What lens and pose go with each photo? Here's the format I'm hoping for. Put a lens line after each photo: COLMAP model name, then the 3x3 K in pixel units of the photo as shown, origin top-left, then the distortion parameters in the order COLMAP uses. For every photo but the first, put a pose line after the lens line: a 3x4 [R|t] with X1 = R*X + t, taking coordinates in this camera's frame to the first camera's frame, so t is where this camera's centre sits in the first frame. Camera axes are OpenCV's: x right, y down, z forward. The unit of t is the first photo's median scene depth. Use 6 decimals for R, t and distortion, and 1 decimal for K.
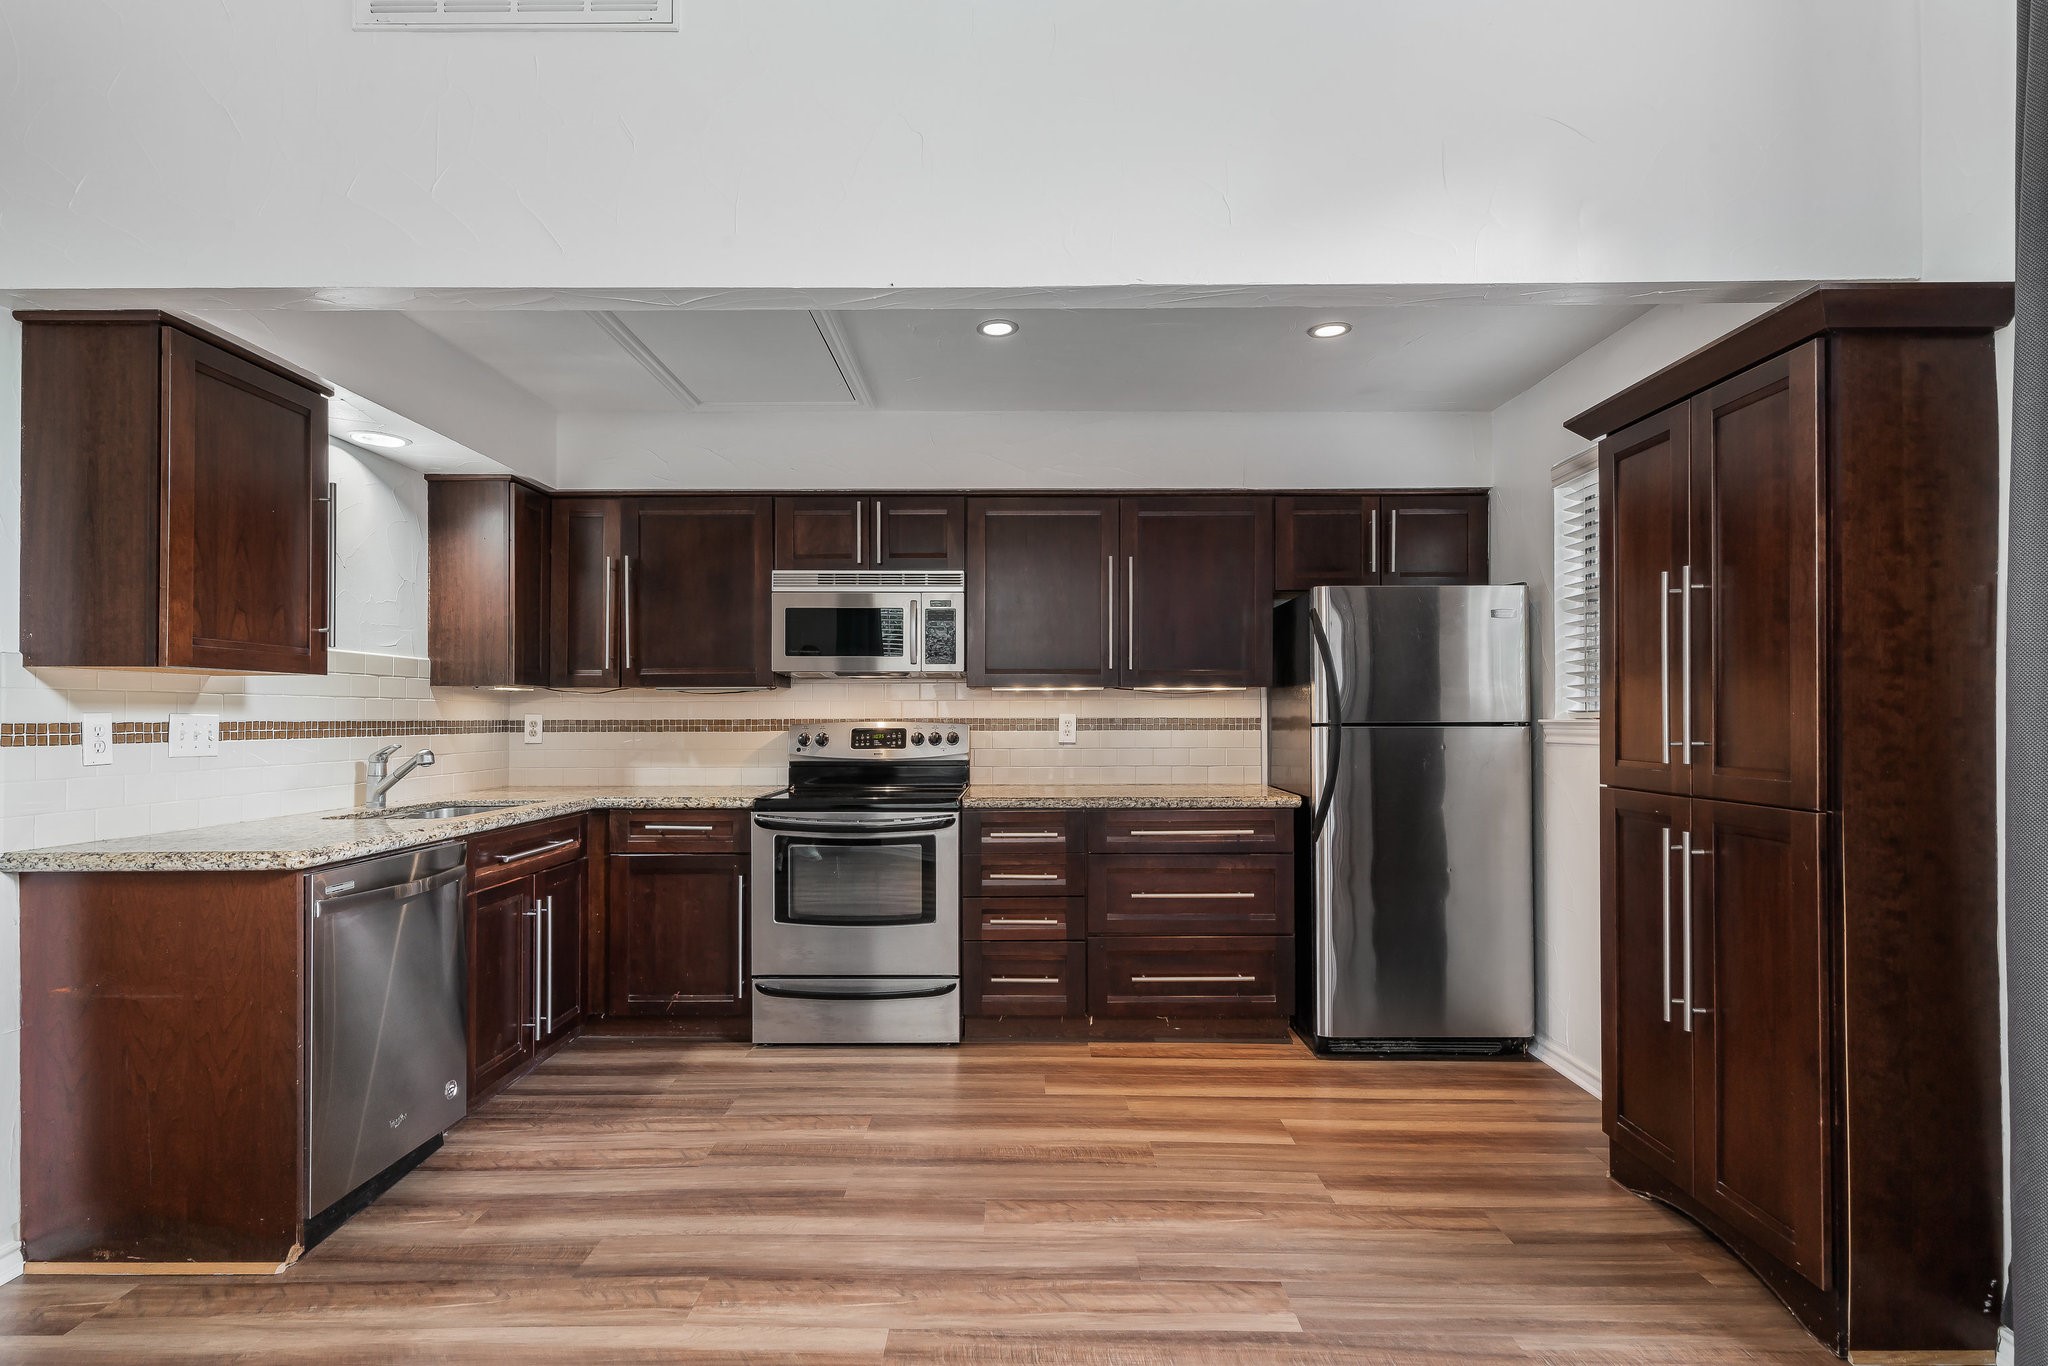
lens RADIAL K [[1009.9, 0, 1020.2], [0, 1009.9, 704.0], [0, 0, 1]] dist [0.005033, 0.000798]
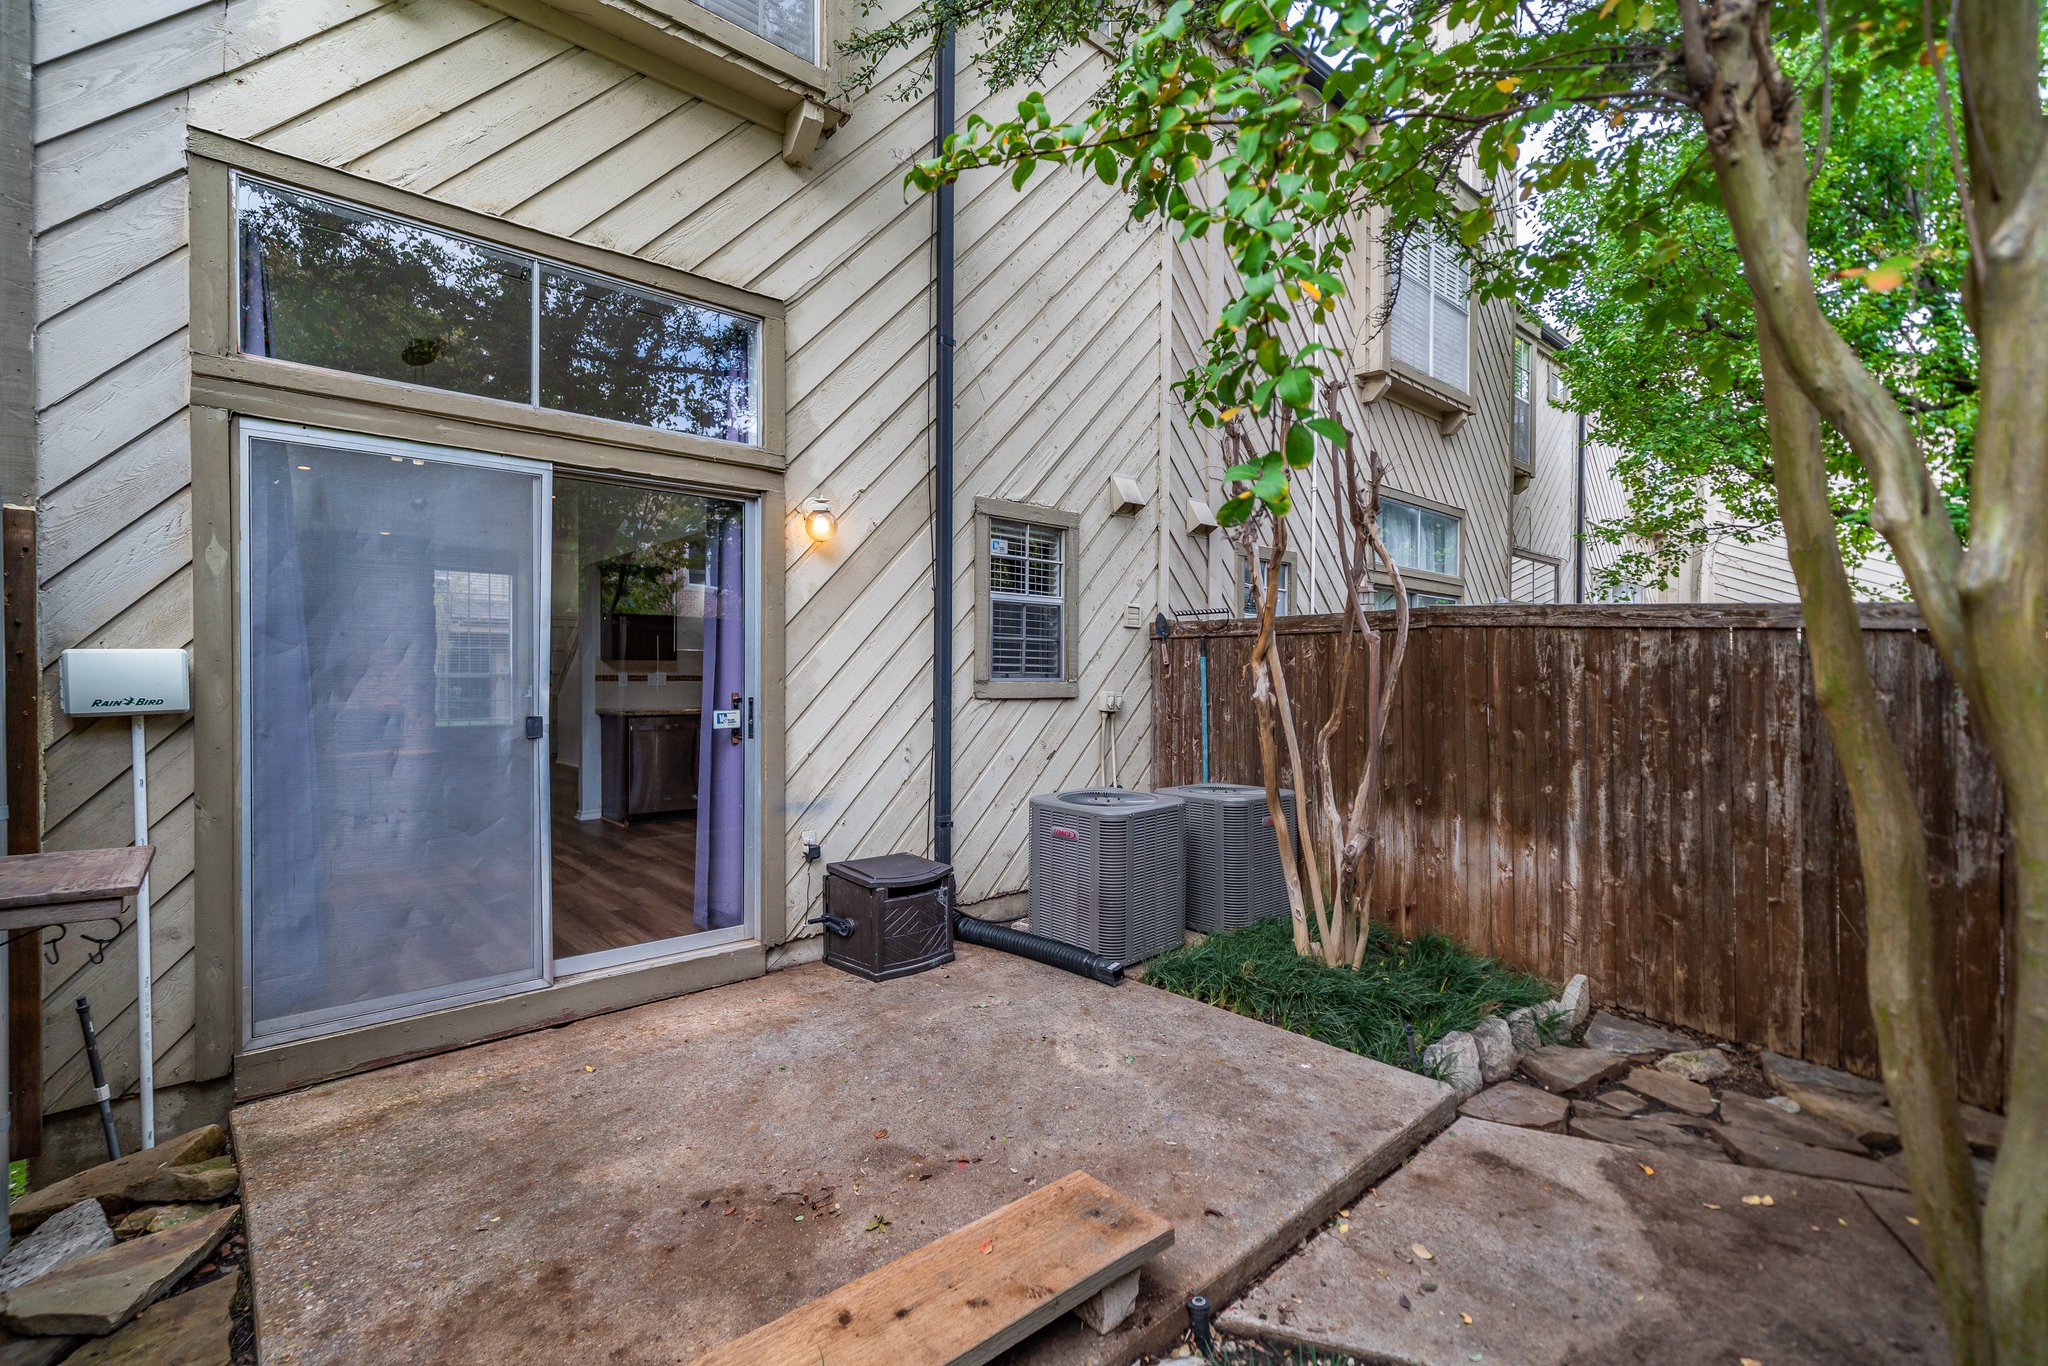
lens RADIAL K [[882.4, 0, 1032.0], [0, 882.4, 677.4], [0, 0, 1]] dist [0.005213, -0.000450]
pose [[0.683879, 0.006013, -0.729570, 1.697314], [0.003463, 0.999928, 0.011487, -0.003348], [0.729587, -0.010382, 0.683809, -0.055672]]
